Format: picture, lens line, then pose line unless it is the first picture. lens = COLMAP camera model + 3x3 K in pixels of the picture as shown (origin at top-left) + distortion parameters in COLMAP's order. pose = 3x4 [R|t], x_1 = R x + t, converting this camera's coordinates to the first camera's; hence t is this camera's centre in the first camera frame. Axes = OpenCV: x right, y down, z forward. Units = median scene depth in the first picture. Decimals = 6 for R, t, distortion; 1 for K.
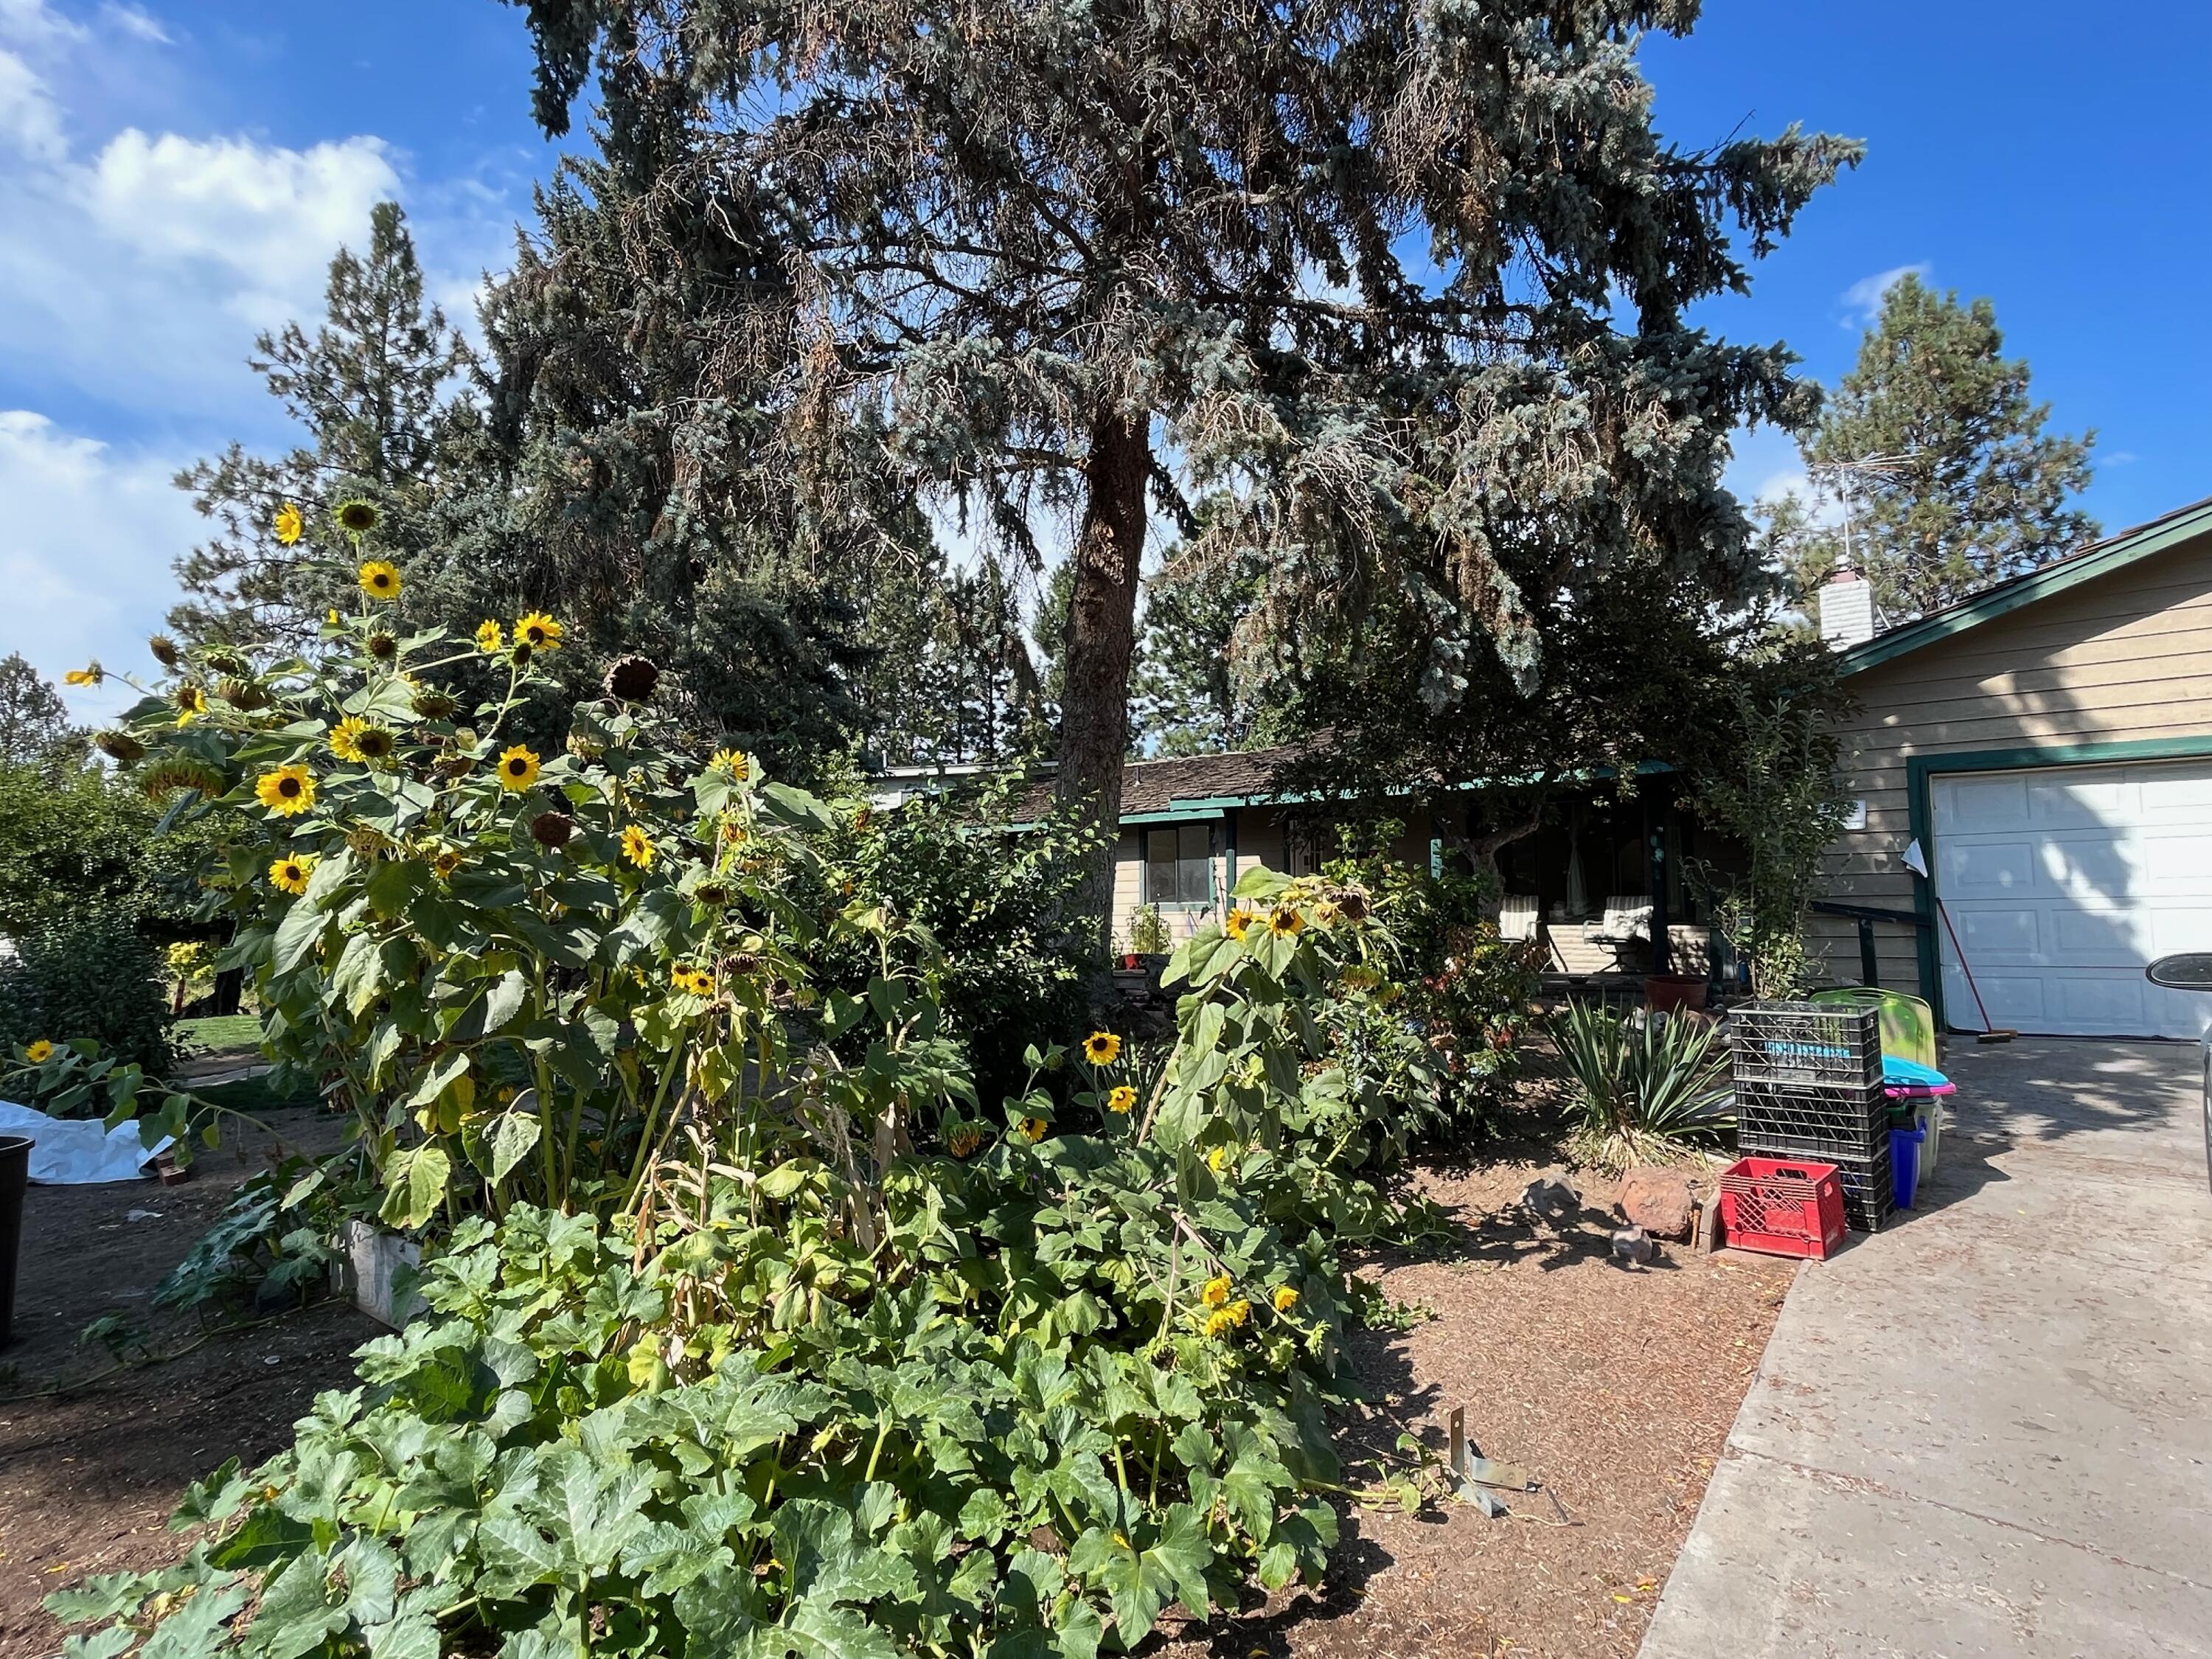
lens RADIAL K [[1173.9, 0, 1097.5], [0, 1173.9, 835.3], [0, 0, 1]] dist [-0.000055, 0.000097]
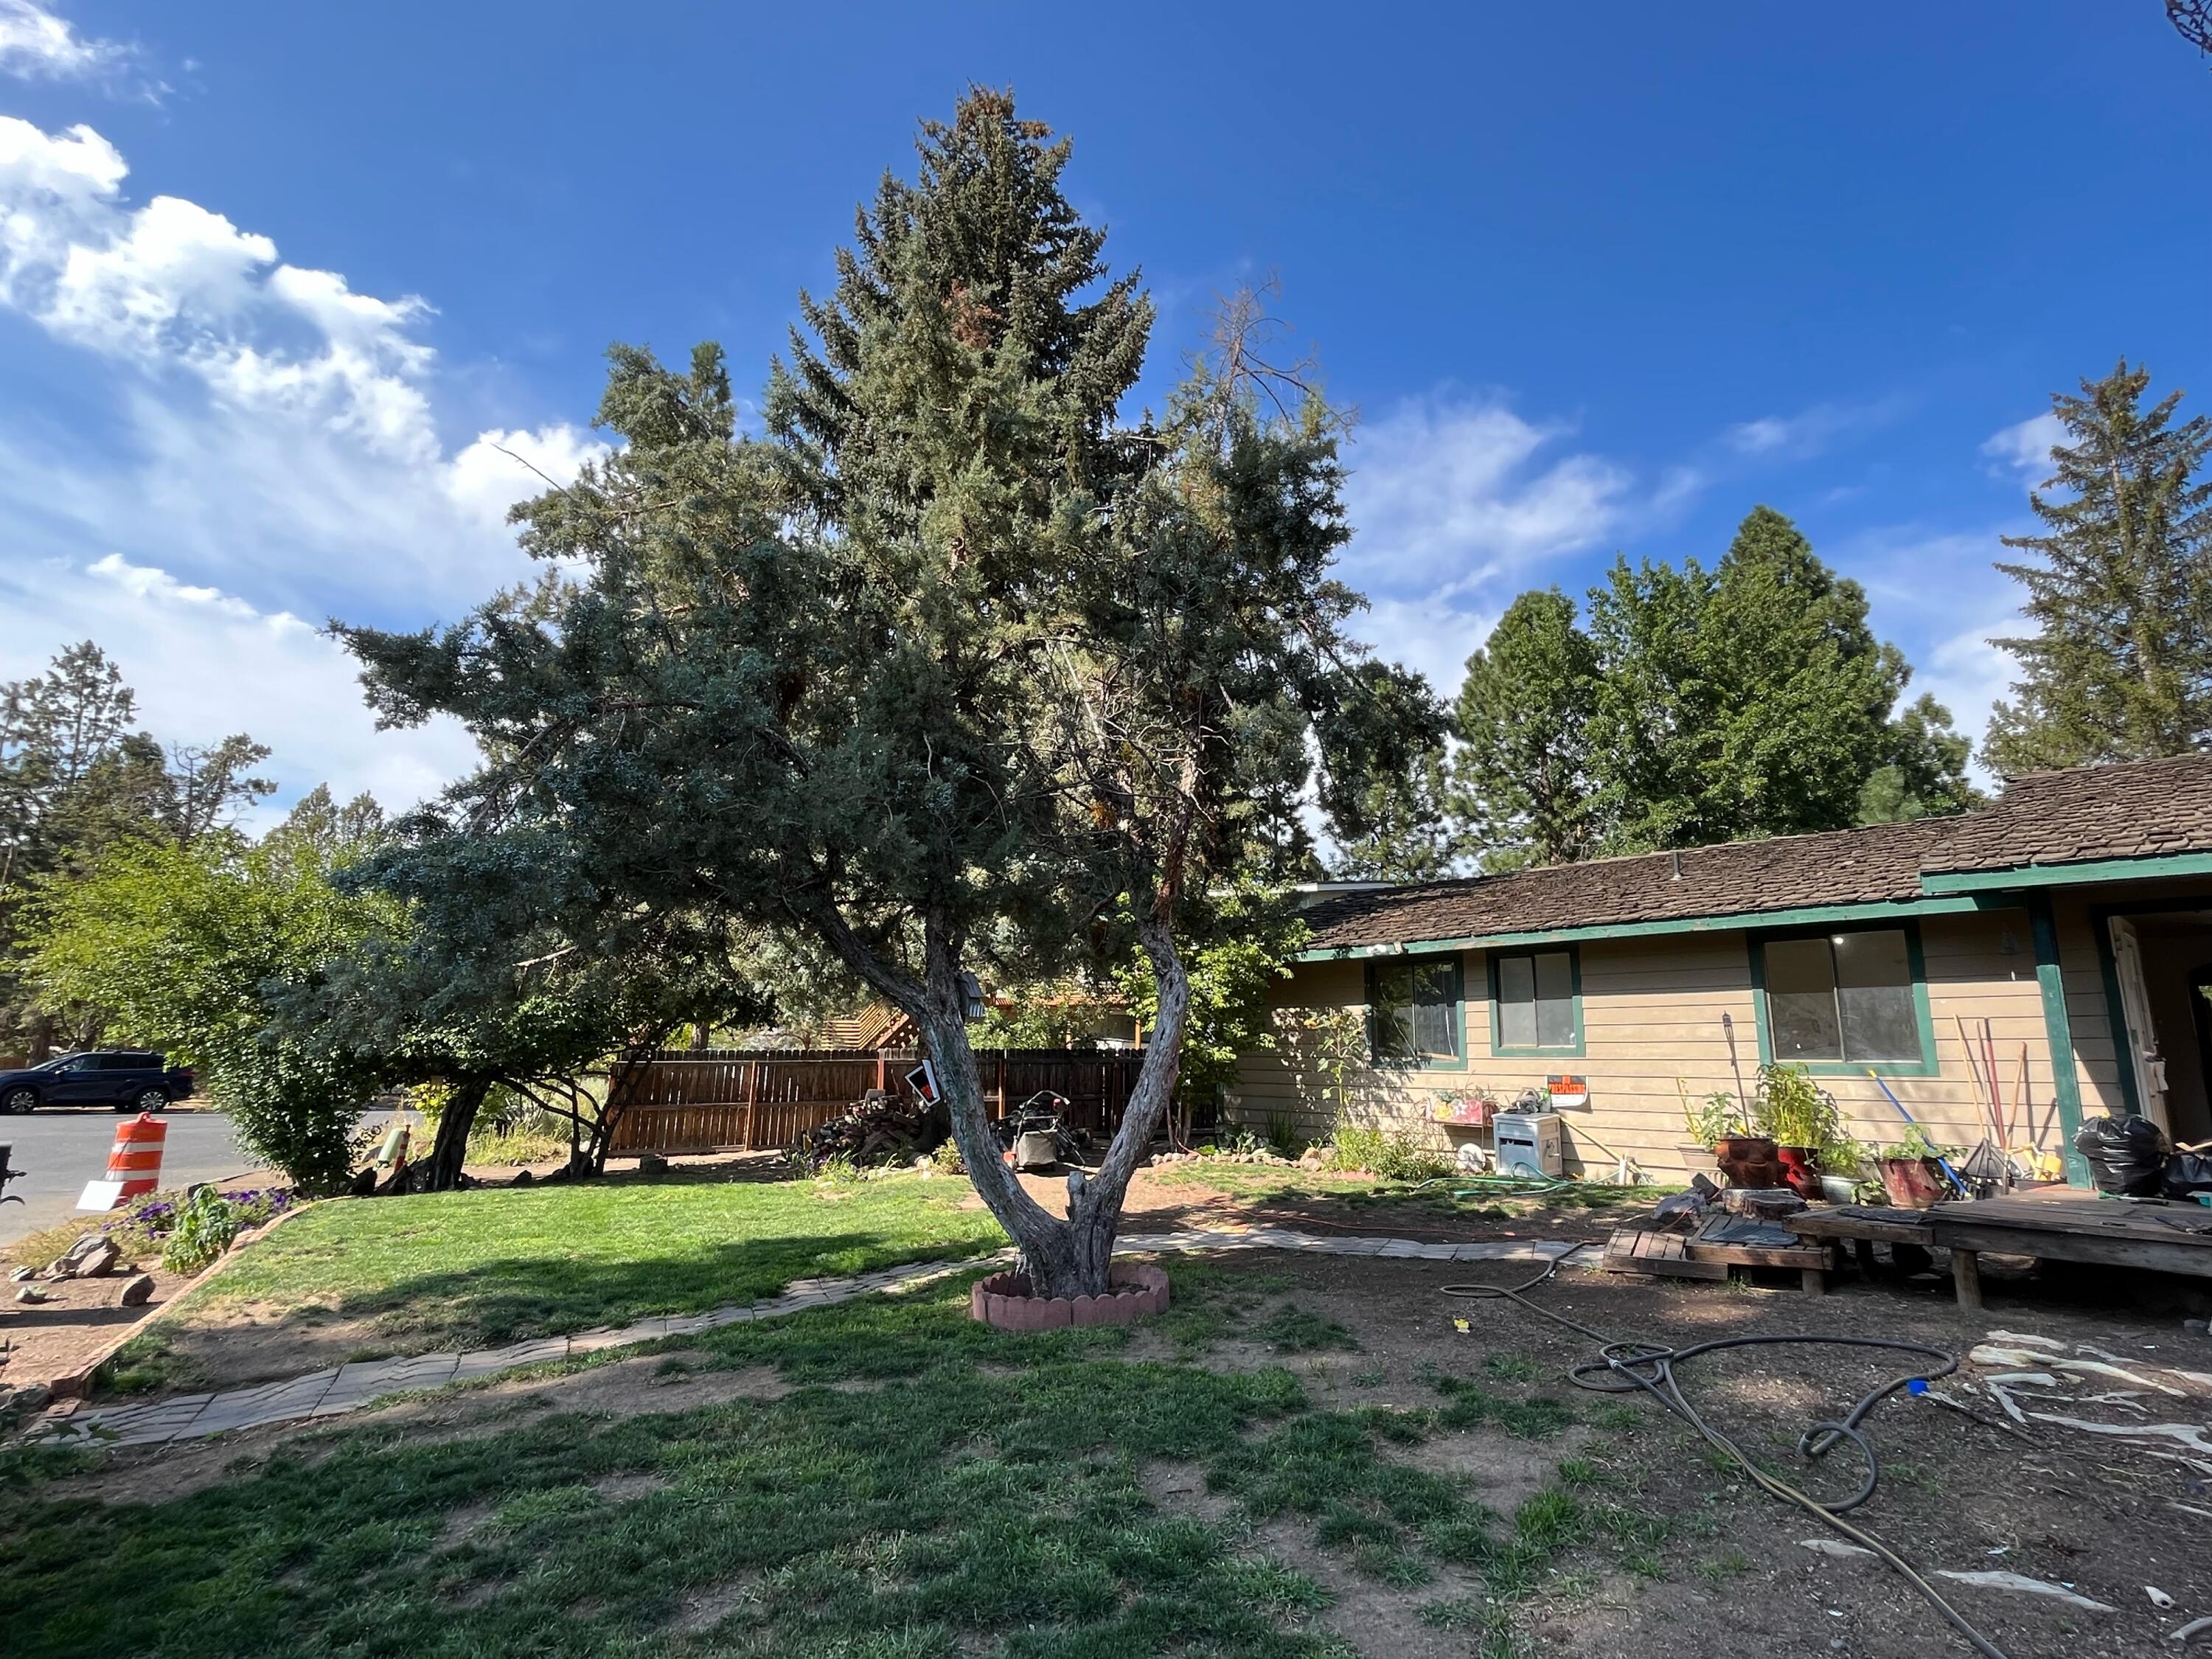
lens RADIAL K [[1094.3, 0, 1116.9], [0, 1094.3, 828.9], [0, 0, 1]] dist [0.000334, 0.000062]
pose [[0.985478, -0.013613, -0.169258, -0.102646], [-0.009708, 0.990634, -0.136197, 0.010782], [0.169527, 0.135862, 0.976116, 0.196229]]
